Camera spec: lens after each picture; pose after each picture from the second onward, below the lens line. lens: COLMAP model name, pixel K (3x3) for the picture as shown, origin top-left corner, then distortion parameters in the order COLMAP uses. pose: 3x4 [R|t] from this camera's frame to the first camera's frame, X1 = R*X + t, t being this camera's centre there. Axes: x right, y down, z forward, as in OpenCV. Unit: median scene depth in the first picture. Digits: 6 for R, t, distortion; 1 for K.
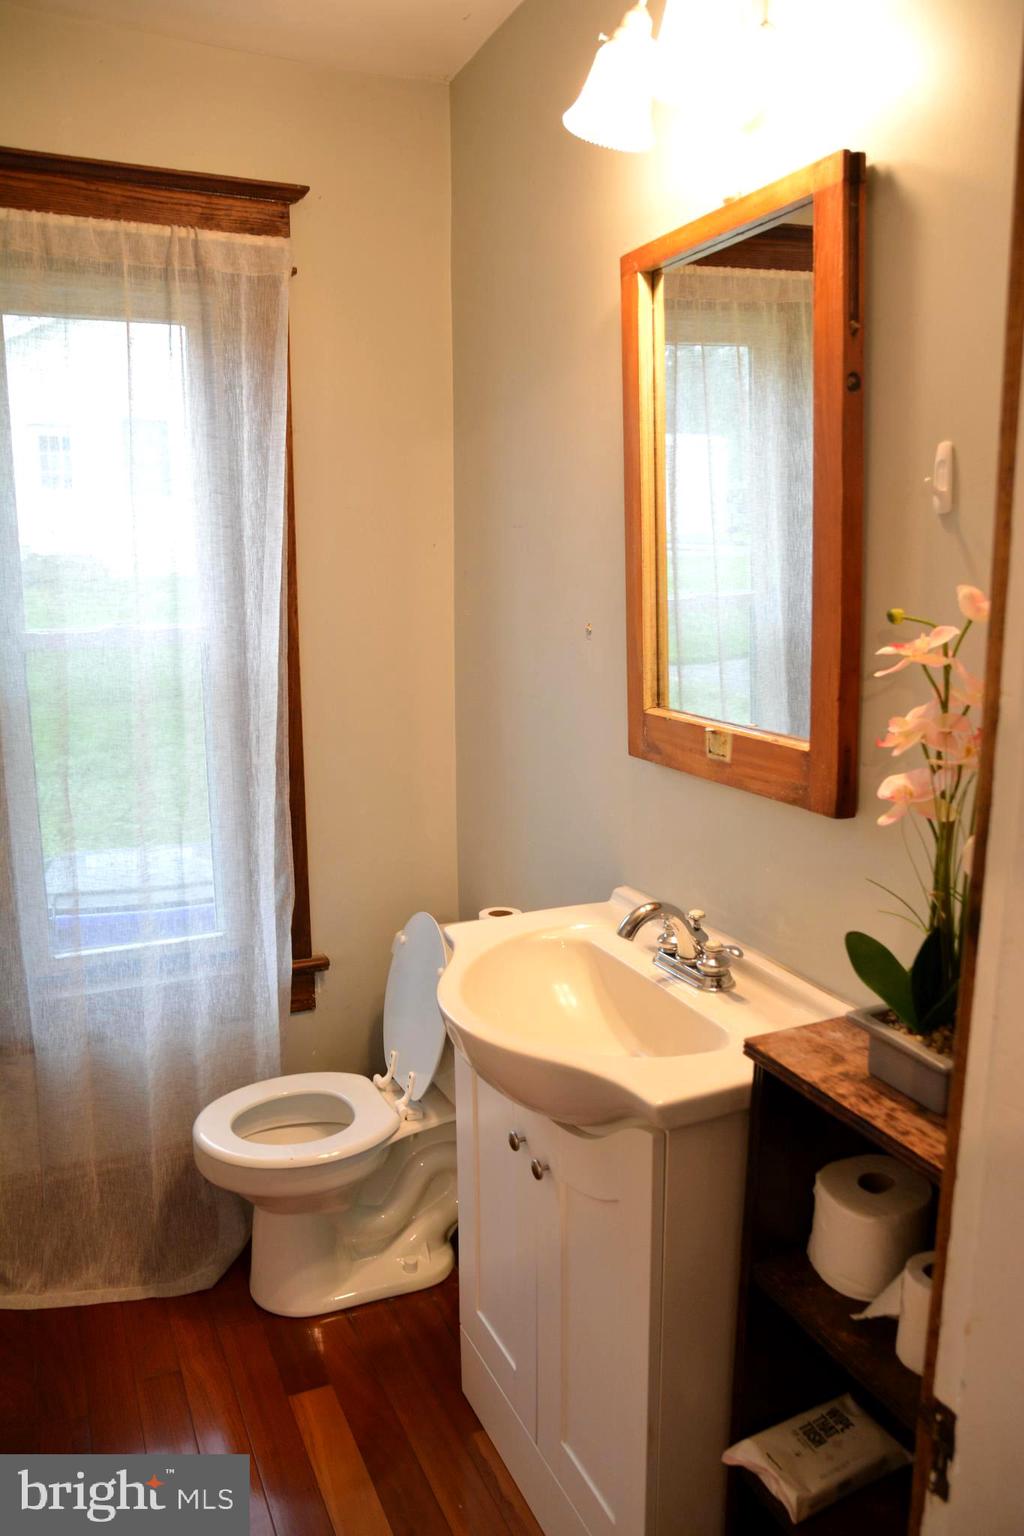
lens RADIAL K [[1136.5, 0, 507.8], [0, 1136.5, 762.1], [0, 0, 1]] dist [-0.074379, 0.026116]
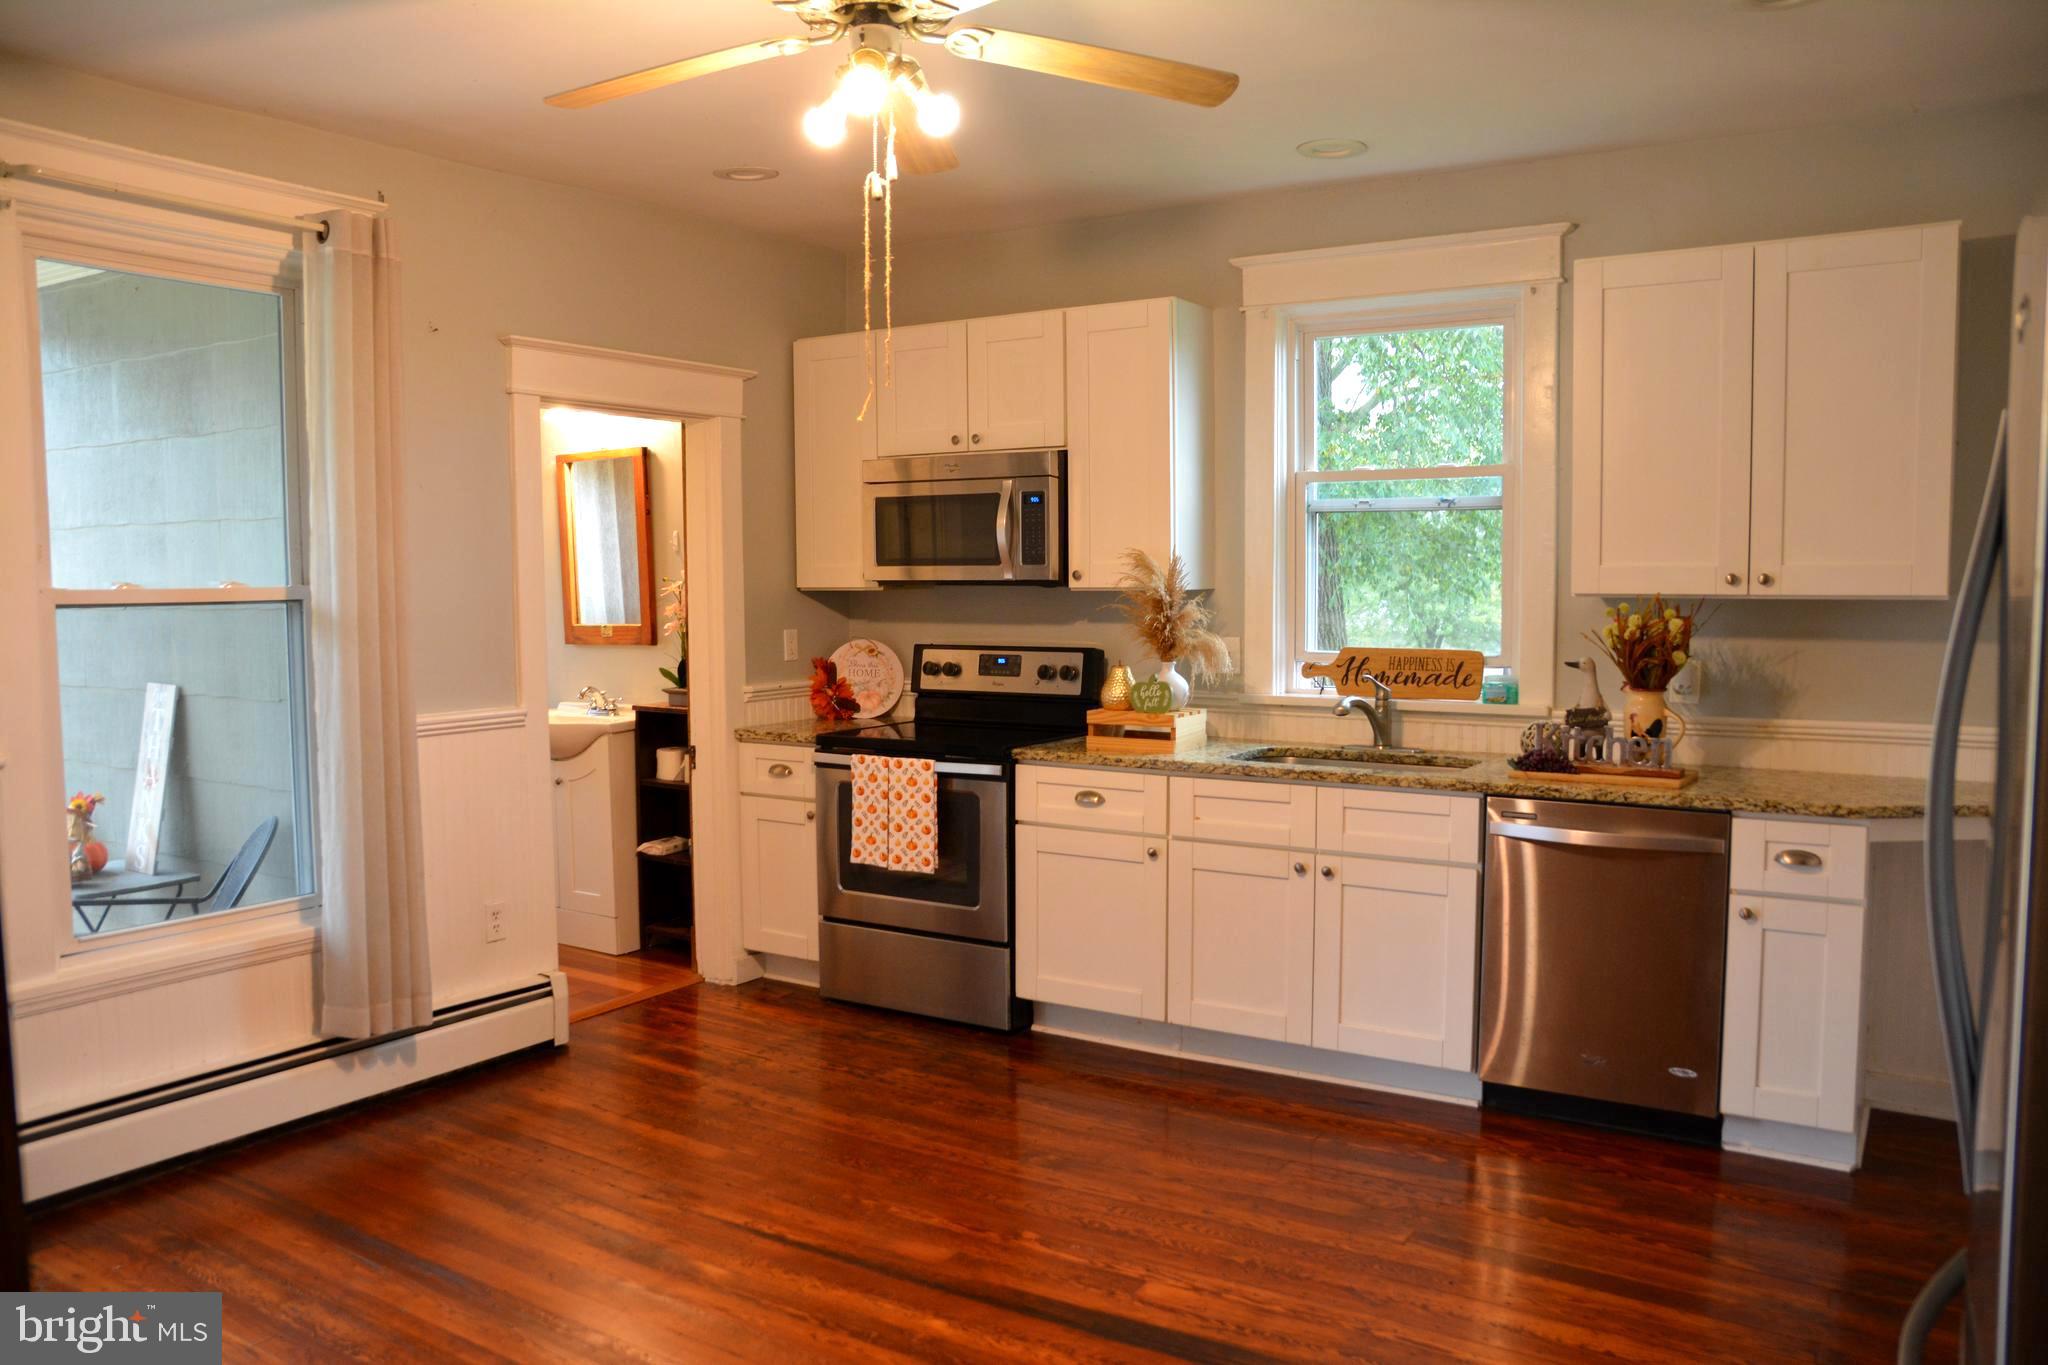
lens RADIAL K [[1515.4, 0, 1029.2], [0, 1515.4, 679.1], [0, 0, 1]] dist [-0.074379, 0.026116]
pose [[0.836923, -0.044137, 0.545537, -1.155567], [0.108581, 0.990321, -0.086455, 0.636578], [-0.536441, 0.131592, 0.833615, -3.137467]]
